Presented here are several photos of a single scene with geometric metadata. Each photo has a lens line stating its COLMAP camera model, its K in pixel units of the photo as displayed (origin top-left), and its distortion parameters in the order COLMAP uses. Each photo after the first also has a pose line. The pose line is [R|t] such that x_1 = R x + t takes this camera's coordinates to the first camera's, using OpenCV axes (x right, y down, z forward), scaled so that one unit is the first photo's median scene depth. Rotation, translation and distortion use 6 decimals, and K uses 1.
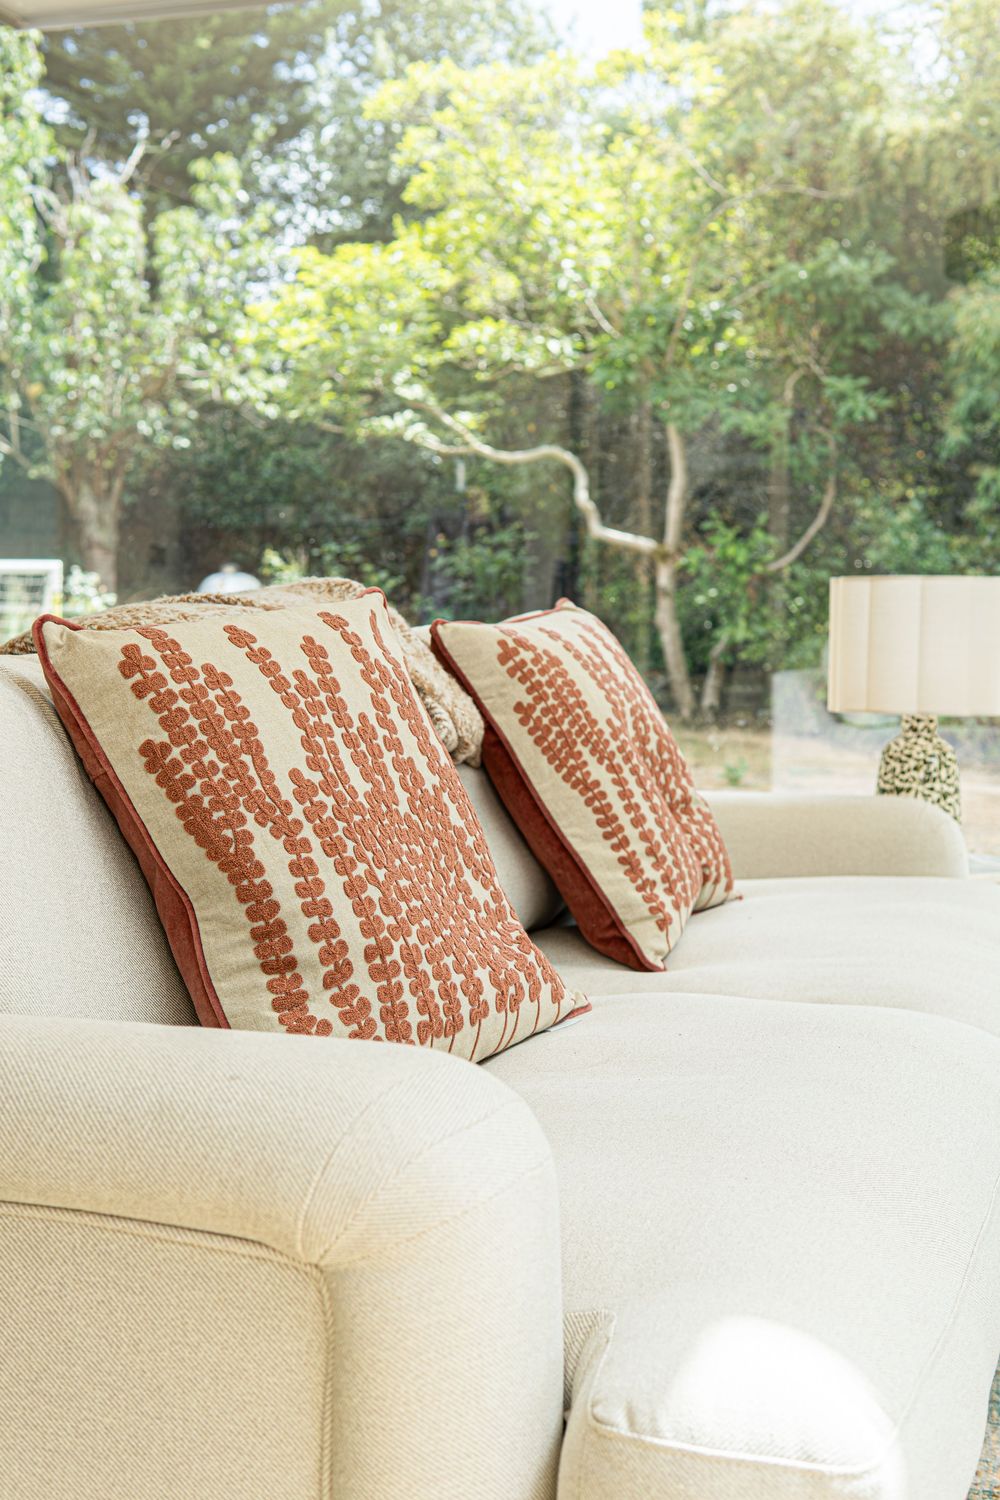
lens RADIAL K [[2013.3, 0, 500.0], [0, 2013.3, 750.0], [0, 0, 1]] dist [-0.003666, 0.037771]
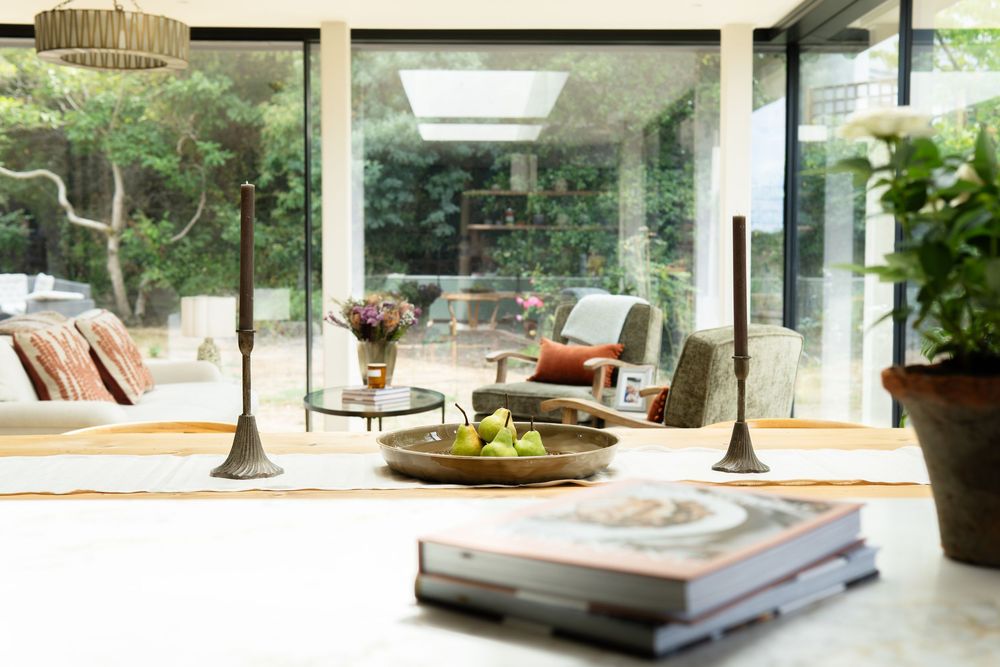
lens RADIAL K [[1371.9, 0, 500.0], [0, 1371.9, 333.5], [0, 0, 1]] dist [0.010561, 0.101486]
pose [[0.934736, -0.024836, 0.354473, -0.036139], [0.023837, 0.999690, 0.007187, -0.006549], [-0.354542, 0.001731, 0.935038, -0.313958]]
